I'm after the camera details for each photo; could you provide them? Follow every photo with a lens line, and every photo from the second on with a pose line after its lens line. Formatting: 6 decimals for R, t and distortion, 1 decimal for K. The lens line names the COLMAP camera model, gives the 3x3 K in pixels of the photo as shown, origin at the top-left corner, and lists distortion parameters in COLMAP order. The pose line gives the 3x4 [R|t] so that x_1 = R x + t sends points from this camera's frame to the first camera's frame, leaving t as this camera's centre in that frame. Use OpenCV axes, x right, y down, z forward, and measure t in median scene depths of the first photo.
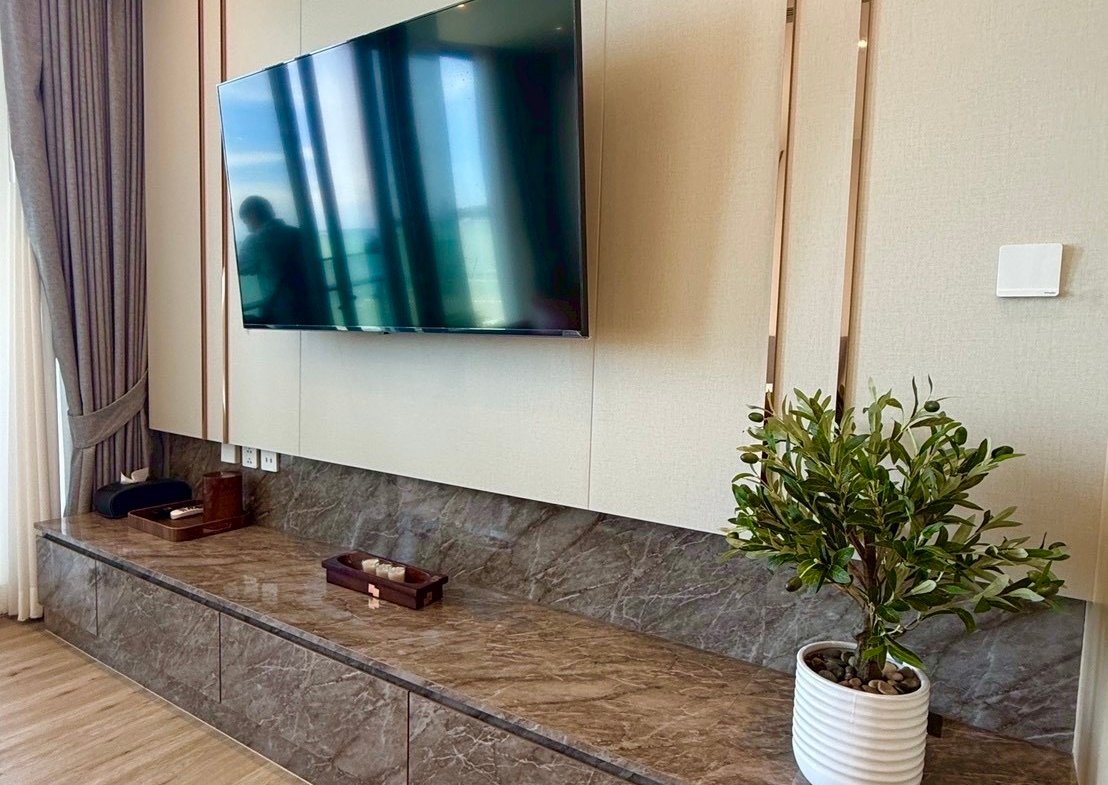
lens RADIAL K [[683.3, 0, 554.0], [0, 683.3, 392.5], [0, 0, 1]] dist [-0.005079, 0.000284]
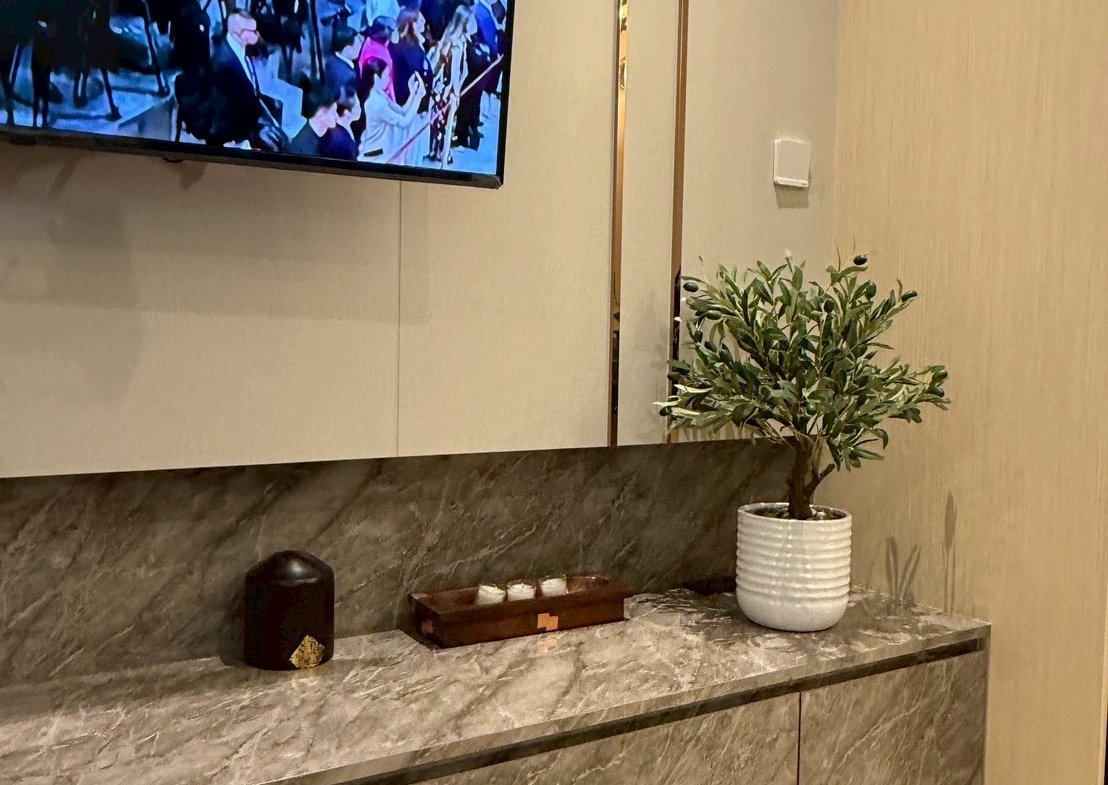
lens RADIAL K [[1028.4, 0, 554.0], [0, 1028.4, 392.5], [0, 0, 1]] dist [0.000322, 0.002286]
pose [[0.420298, -0.072902, 0.904453, -0.733996], [0.062937, 0.996709, 0.051092, 0.065578], [-0.905201, 0.035449, 0.423503, 0.415418]]
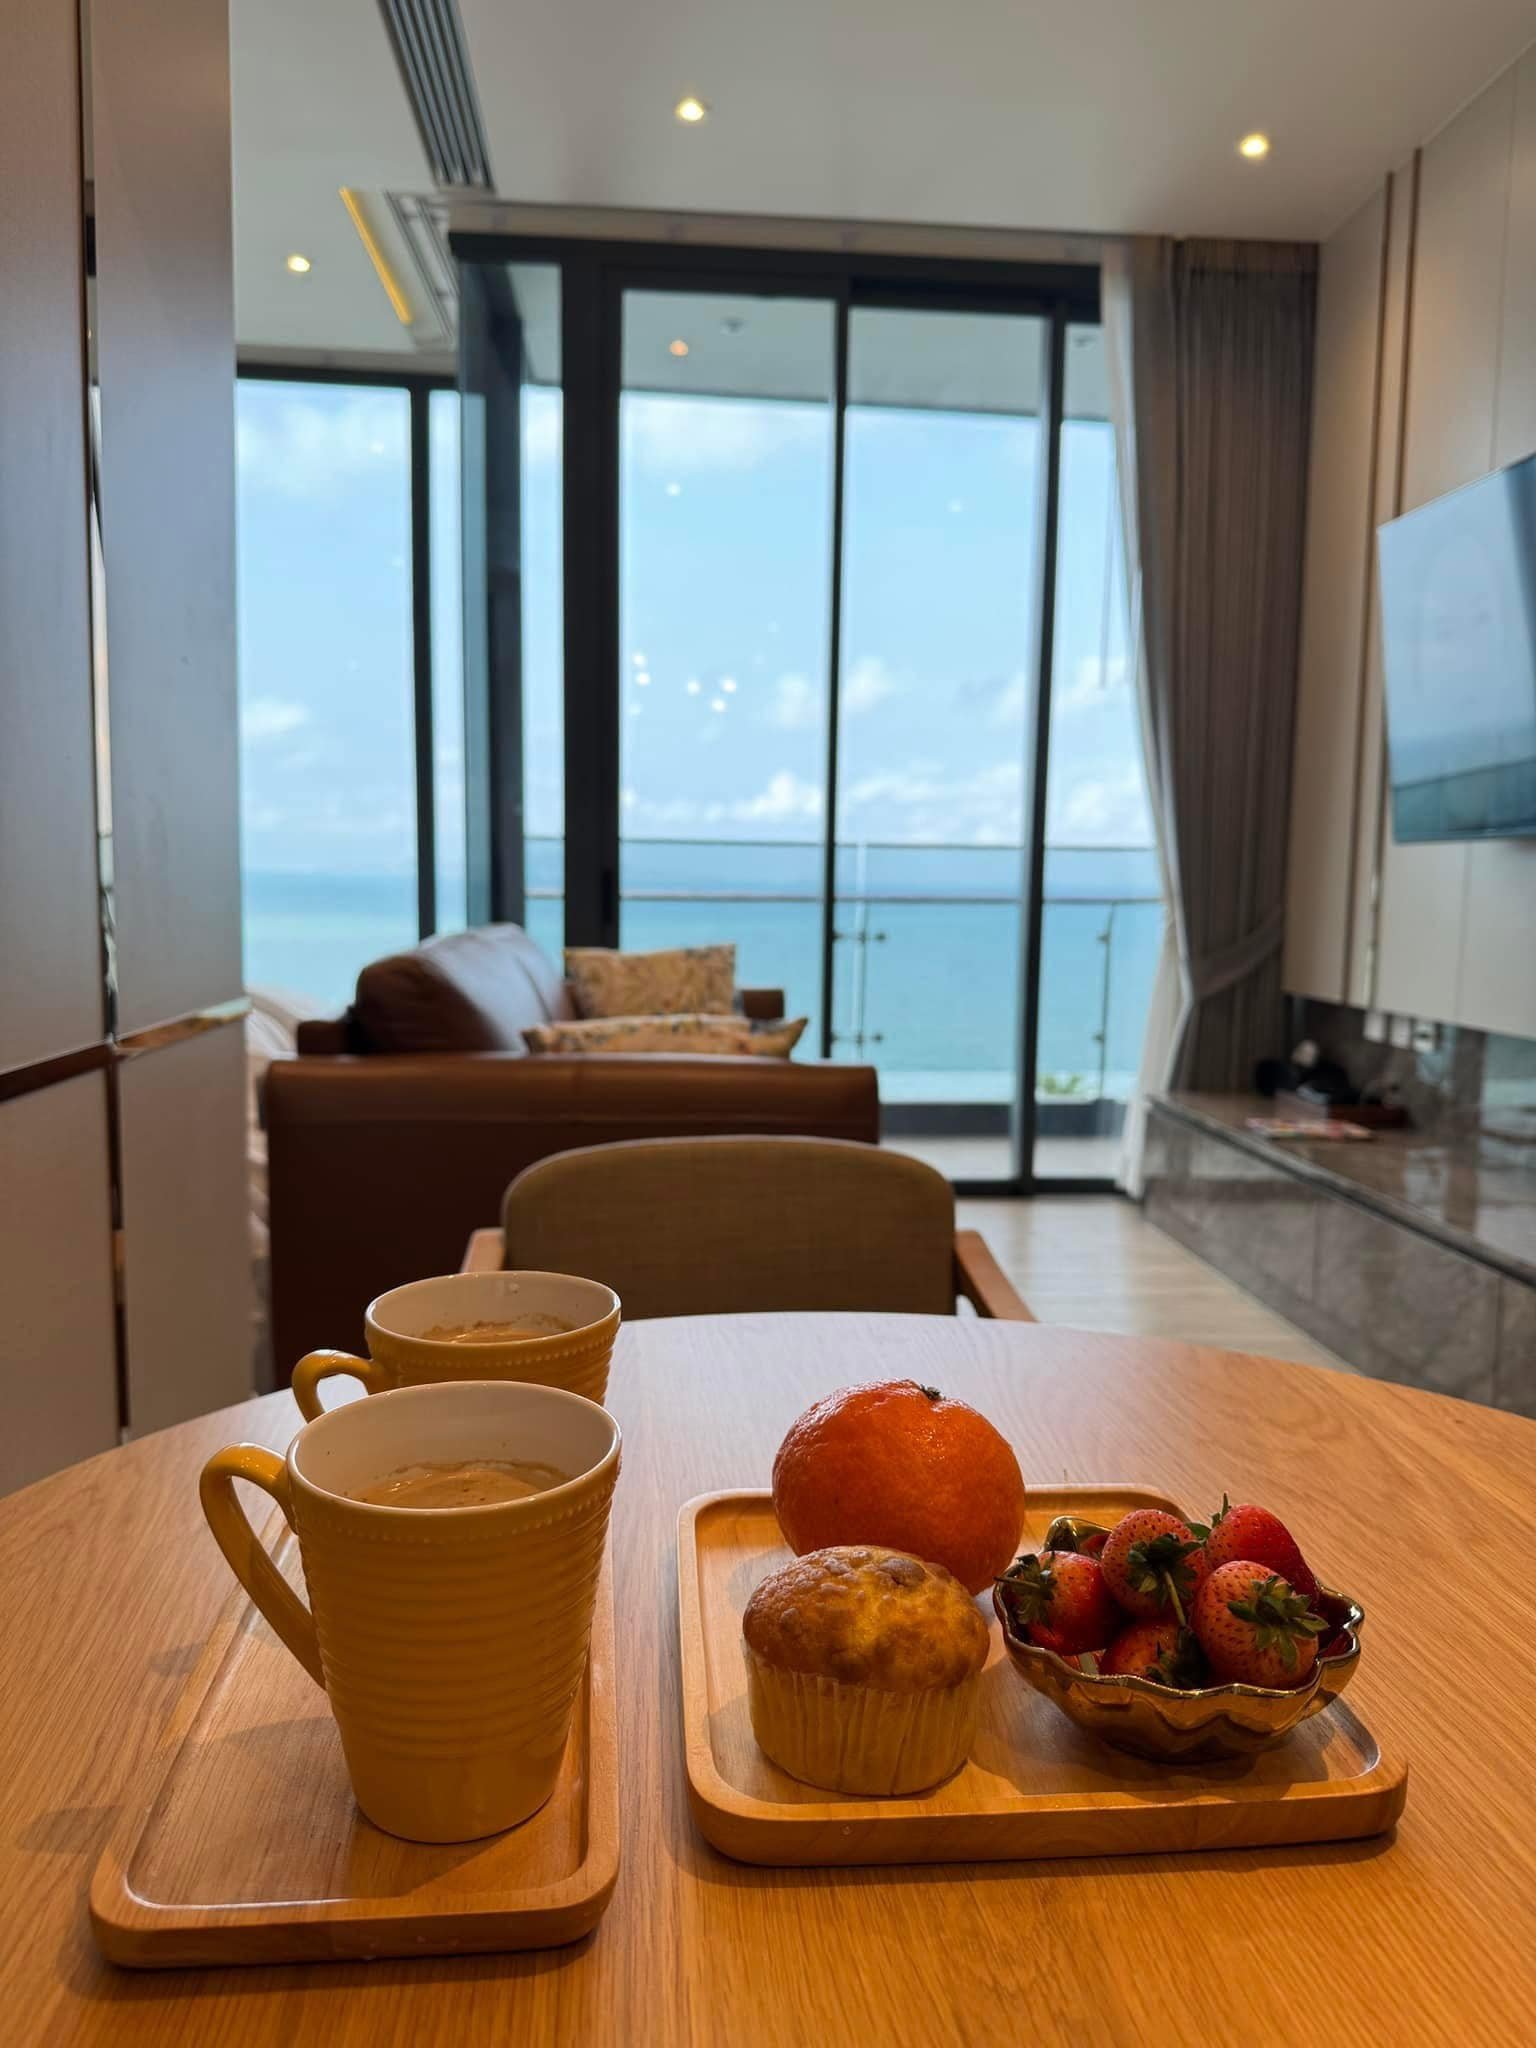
lens RADIAL K [[1477.4, 0, 768.0], [0, 1477.4, 1024.0], [0, 0, 1]] dist [-0.002373, -0.001009]
pose [[0.606475, 0.059810, -0.792850, 0.528478], [-0.055453, 0.997920, 0.032862, 0.105760], [0.793167, 0.024036, 0.608530, -0.646770]]
